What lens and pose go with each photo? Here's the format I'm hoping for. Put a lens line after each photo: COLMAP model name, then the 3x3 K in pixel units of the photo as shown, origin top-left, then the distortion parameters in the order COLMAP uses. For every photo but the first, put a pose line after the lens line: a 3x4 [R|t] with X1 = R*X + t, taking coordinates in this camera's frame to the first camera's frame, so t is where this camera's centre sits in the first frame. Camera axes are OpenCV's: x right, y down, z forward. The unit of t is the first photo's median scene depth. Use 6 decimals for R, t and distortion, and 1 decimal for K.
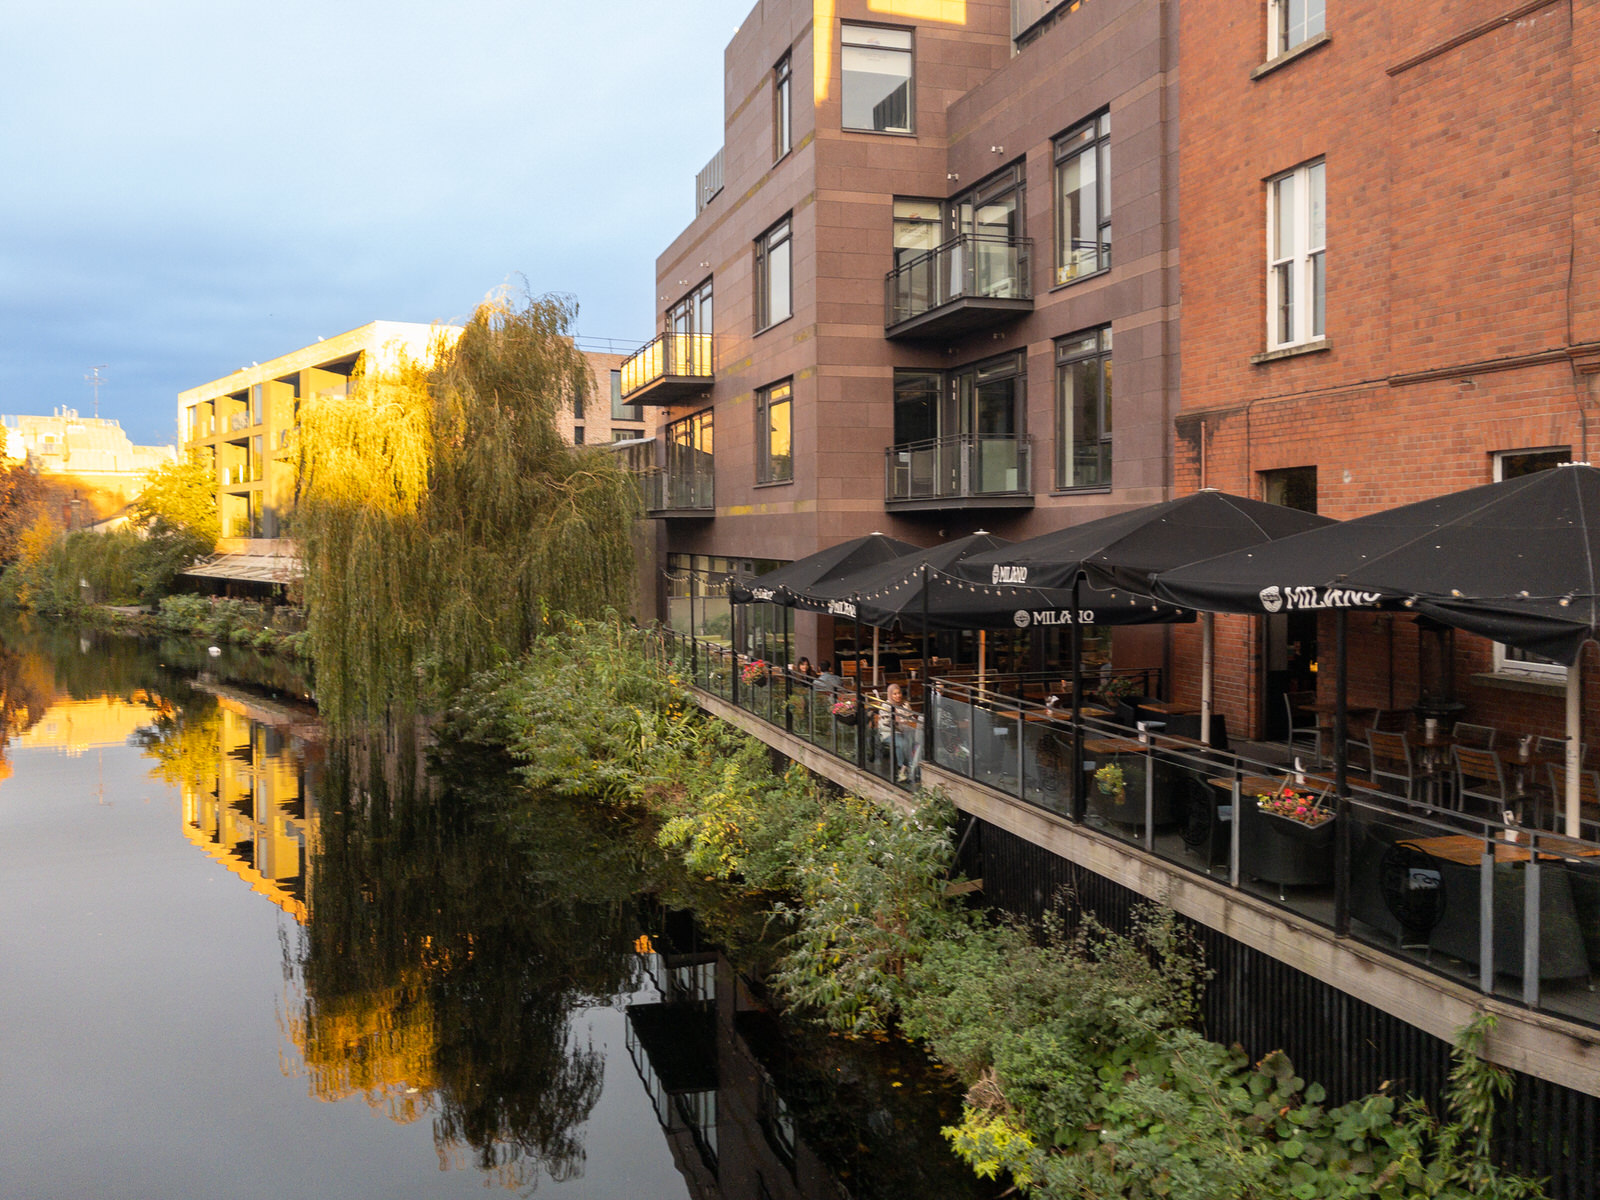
lens RADIAL K [[1382.7, 0, 795.0], [0, 1382.7, 544.3], [0, 0, 1]] dist [-0.058219, 0.165450]
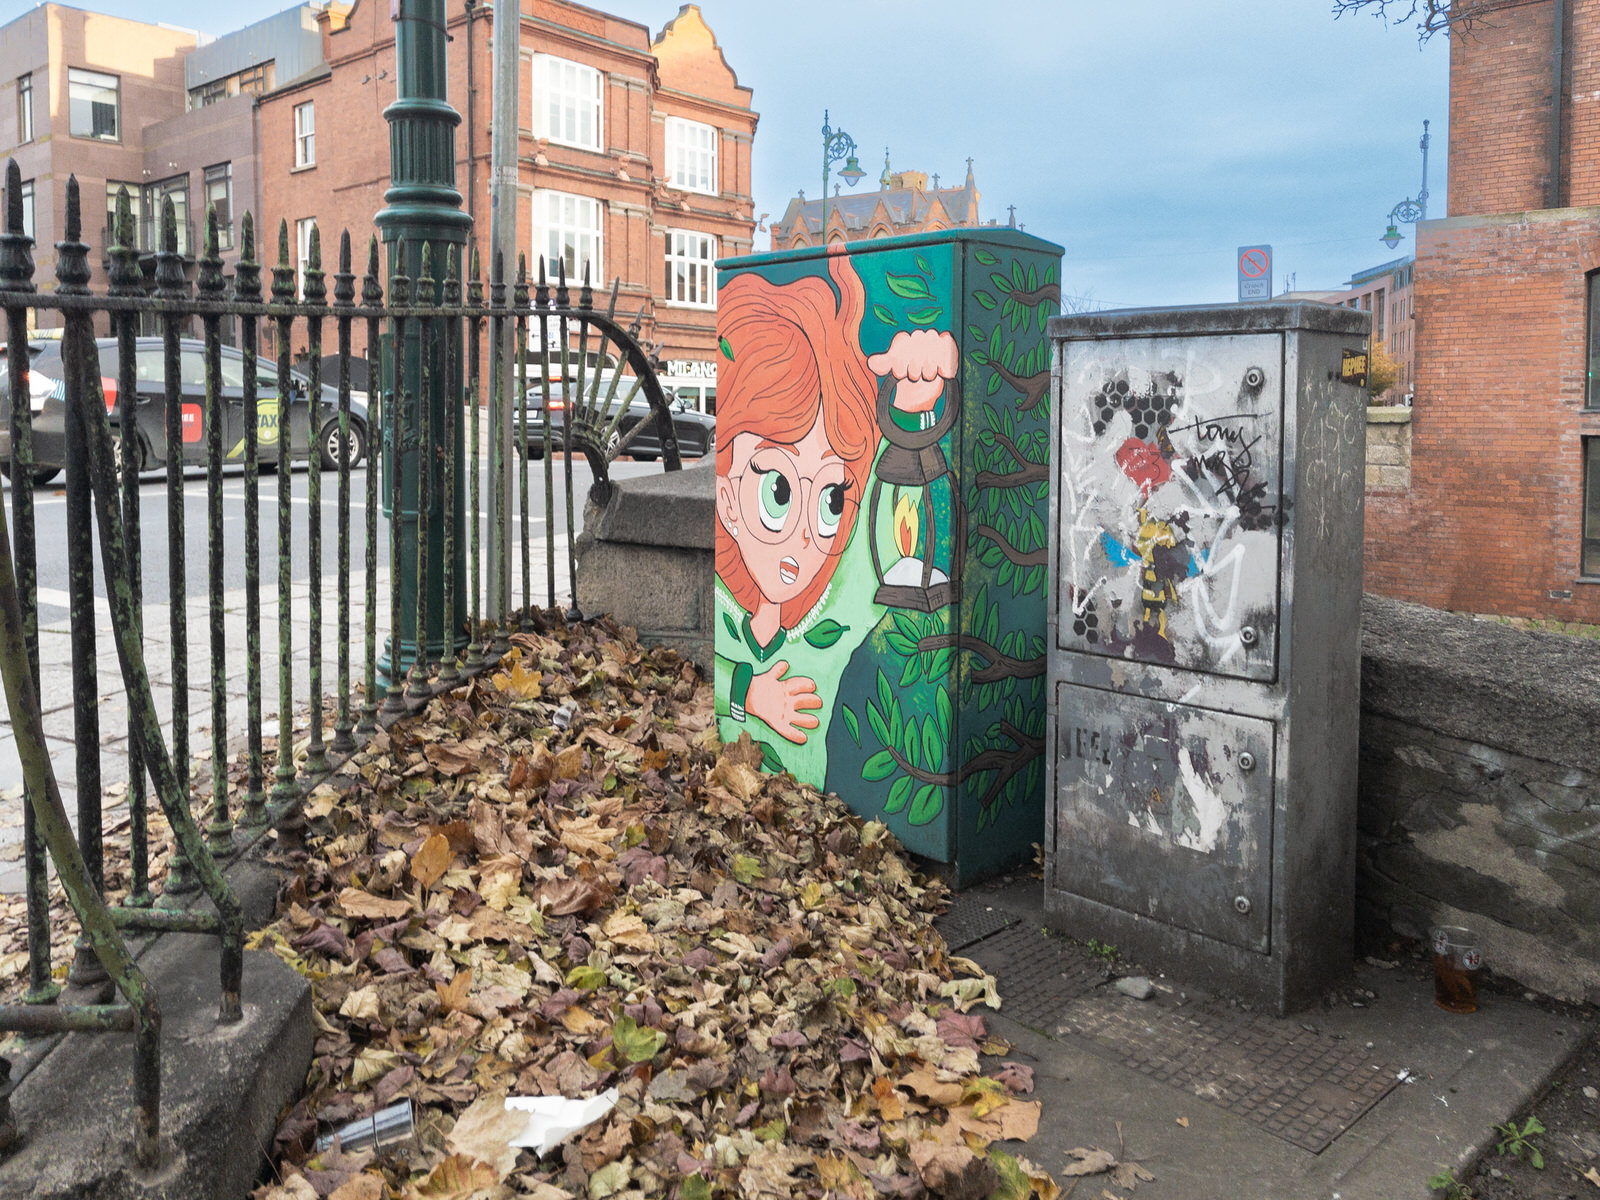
lens RADIAL K [[1368.4, 0, 824.8], [0, 1368.4, 487.3], [0, 0, 1]] dist [0.000872, -0.000991]
pose [[0.853052, -0.014365, 0.521628, -0.038549], [-0.005033, 0.999348, 0.035752, 0.035656], [-0.521801, -0.033124, 0.852424, -0.598798]]
